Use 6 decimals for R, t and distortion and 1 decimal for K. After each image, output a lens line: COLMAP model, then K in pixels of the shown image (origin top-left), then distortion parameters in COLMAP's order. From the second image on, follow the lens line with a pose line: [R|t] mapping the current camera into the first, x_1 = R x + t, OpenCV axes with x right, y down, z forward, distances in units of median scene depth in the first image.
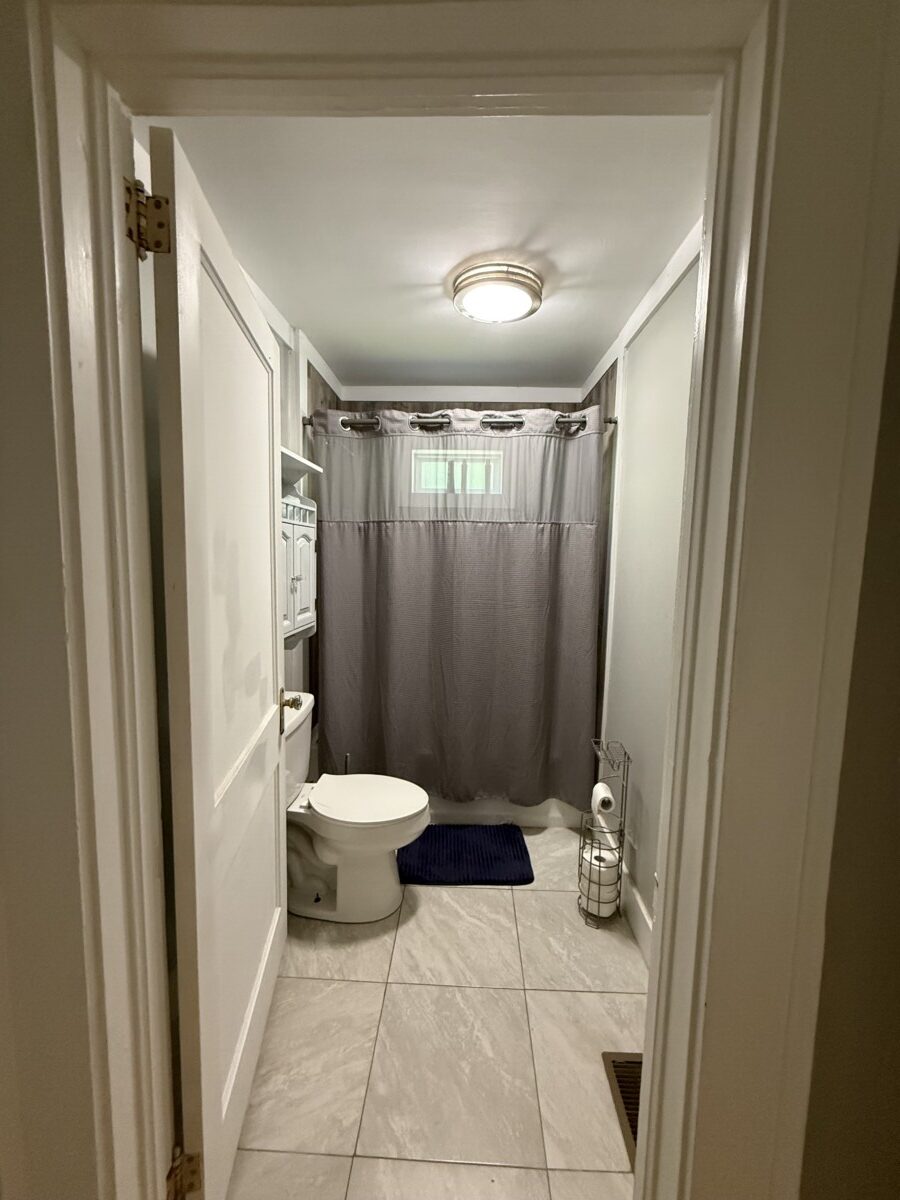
lens RADIAL K [[479.6, 0, 450.0], [0, 479.6, 600.0], [0, 0, 1]] dist [0.000087, 0.000280]
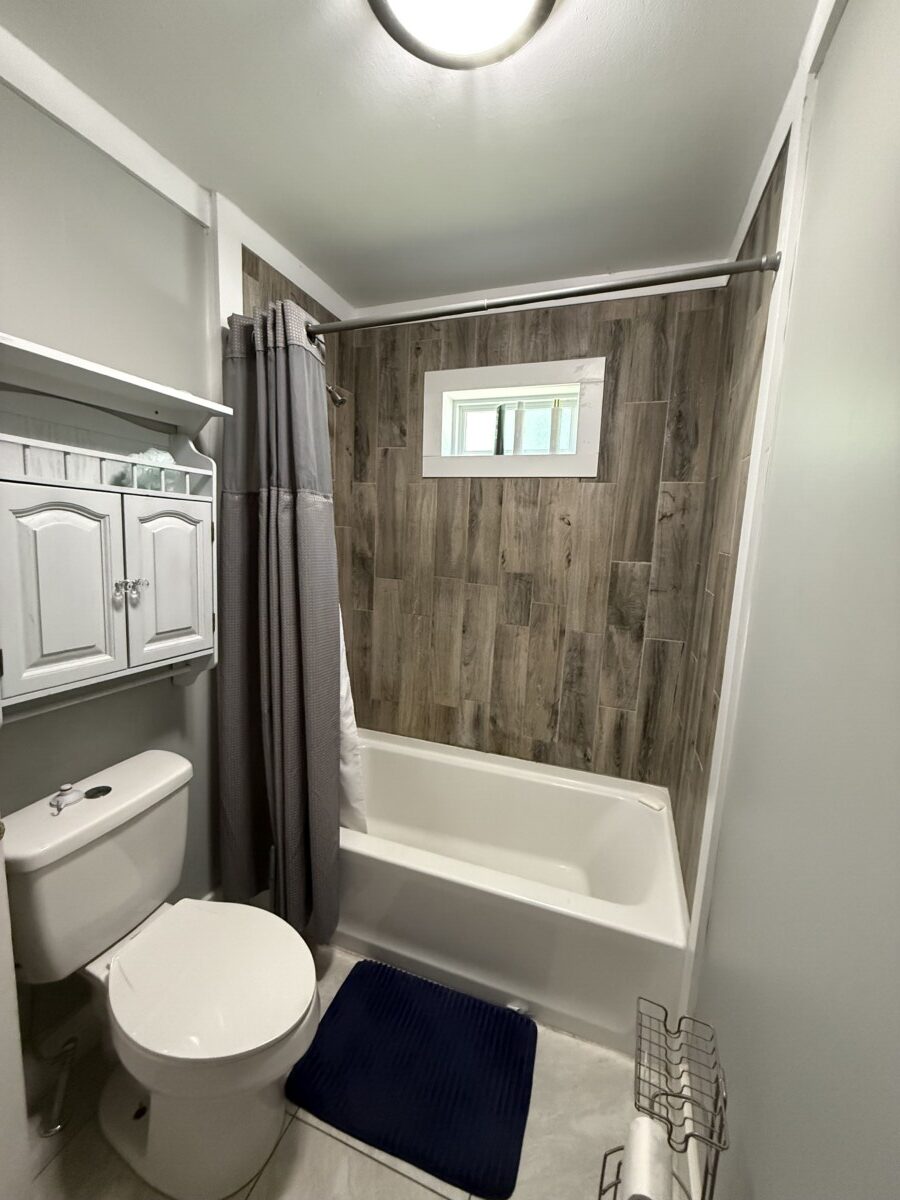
lens RADIAL K [[479.6, 0, 450.0], [0, 479.6, 600.0], [0, 0, 1]] dist [0.000087, 0.000280]
pose [[0.952534, 0.063138, -0.297814, 0.208684], [-0.054962, 0.997848, 0.035757, -0.060381], [0.299431, -0.017692, 0.953954, 0.475460]]
